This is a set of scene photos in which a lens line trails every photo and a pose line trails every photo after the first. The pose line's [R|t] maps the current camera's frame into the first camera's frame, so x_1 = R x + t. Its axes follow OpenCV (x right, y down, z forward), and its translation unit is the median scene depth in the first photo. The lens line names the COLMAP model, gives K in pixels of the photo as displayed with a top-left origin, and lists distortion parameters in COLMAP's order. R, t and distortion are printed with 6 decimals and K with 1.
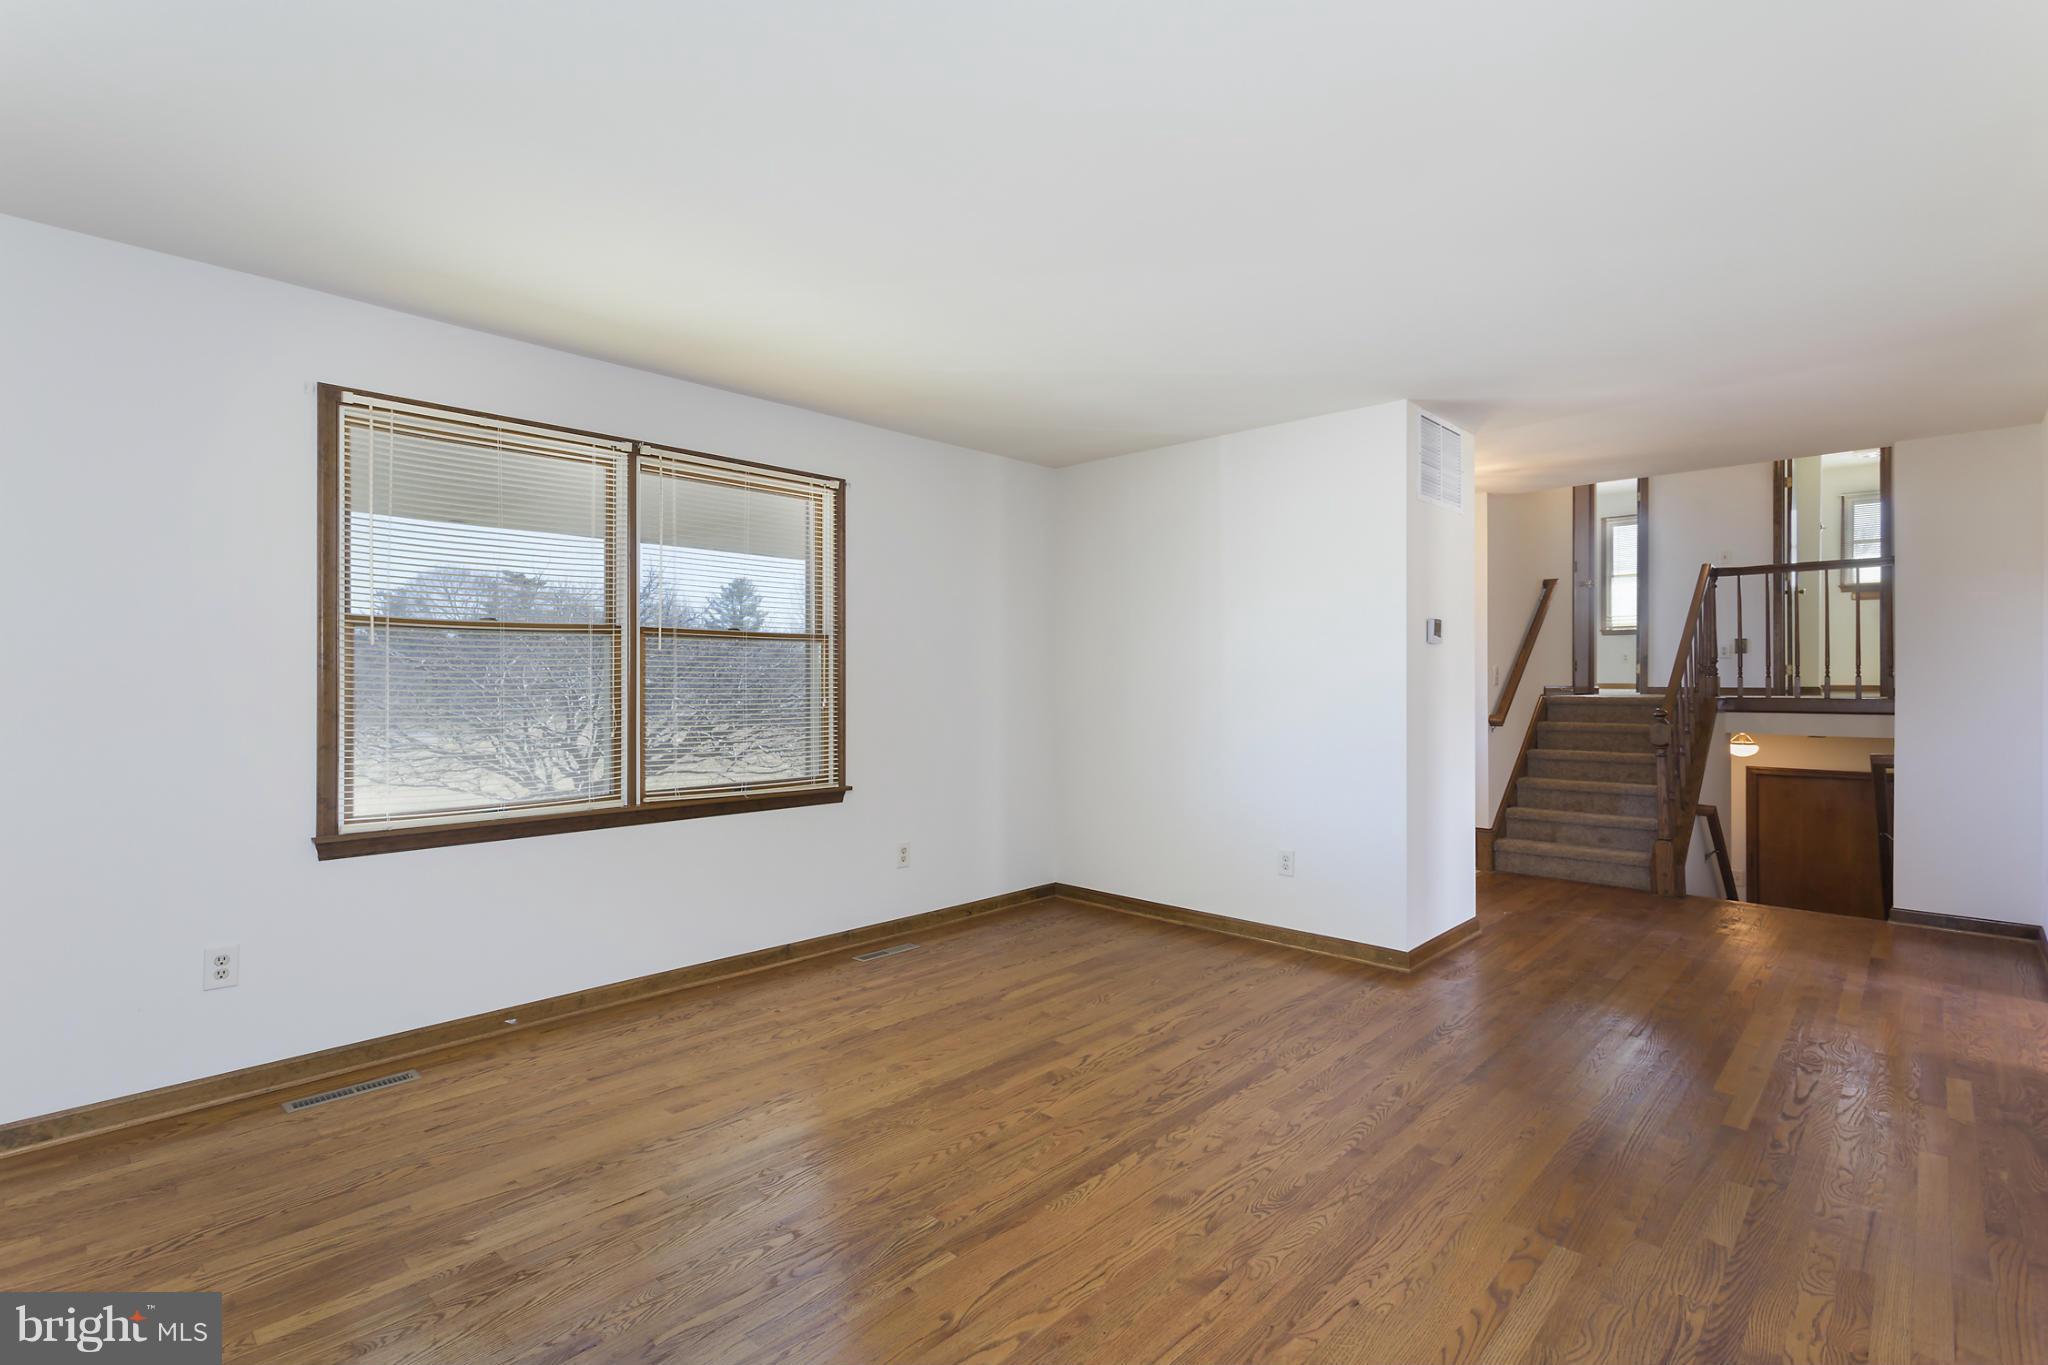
lens RADIAL K [[975.5, 0, 1023.1], [0, 975.5, 684.8], [0, 0, 1]] dist [0.023271, -0.000071]
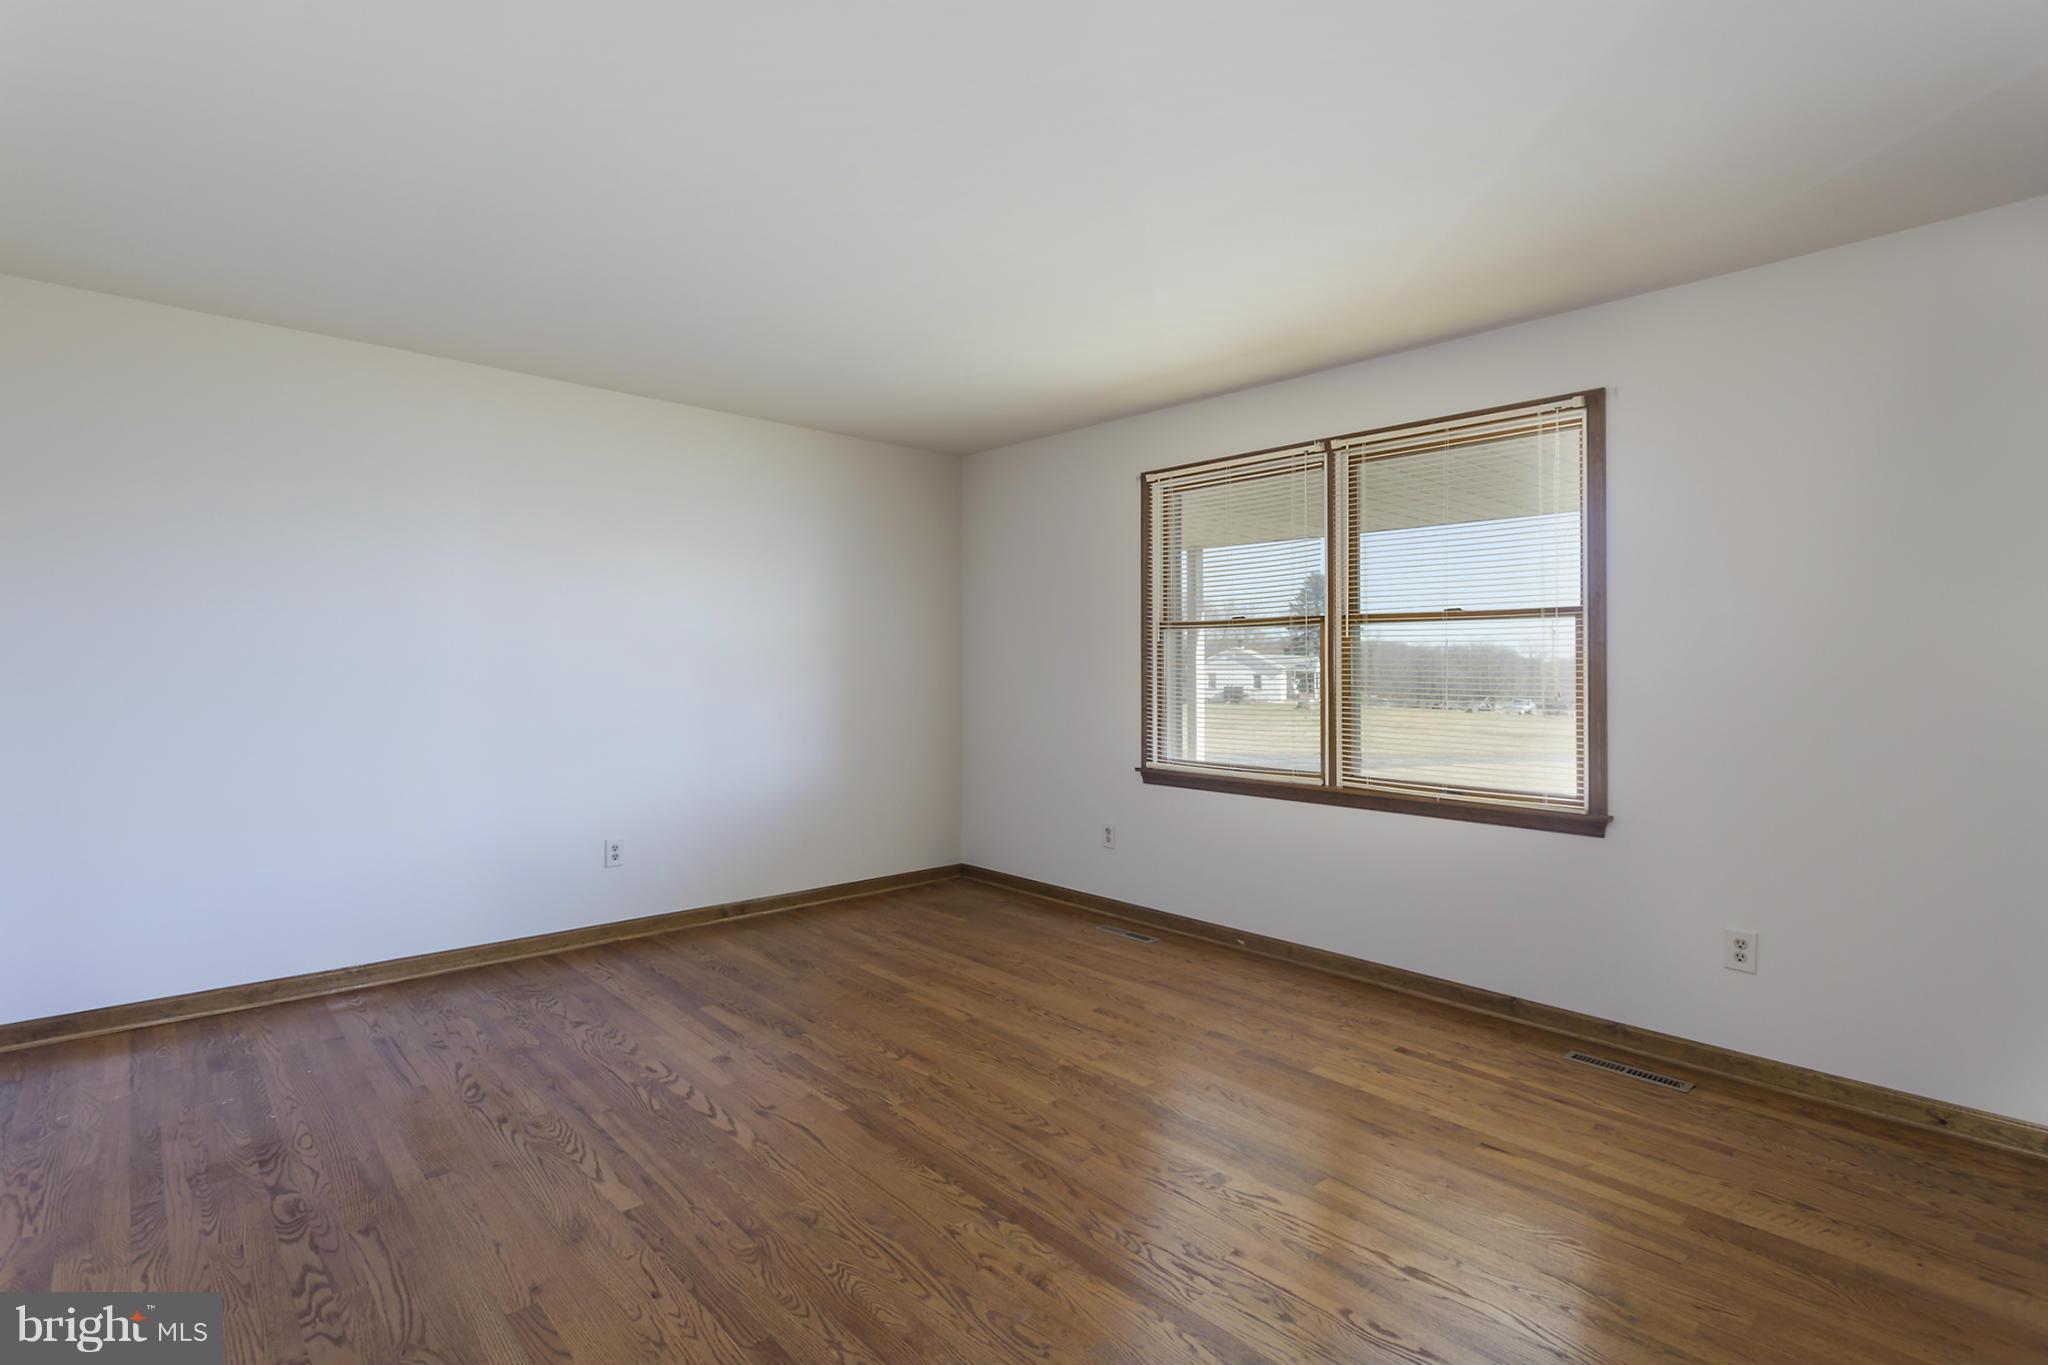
lens RADIAL K [[977.0, 0, 1022.1], [0, 977.0, 660.6], [0, 0, 1]] dist [-0.001554, -0.000020]
pose [[-0.079491, -0.014961, -0.996723, 0.723675], [-0.014406, 0.999800, -0.013858, 0.009224], [0.996731, 0.013257, -0.079691, 0.814686]]
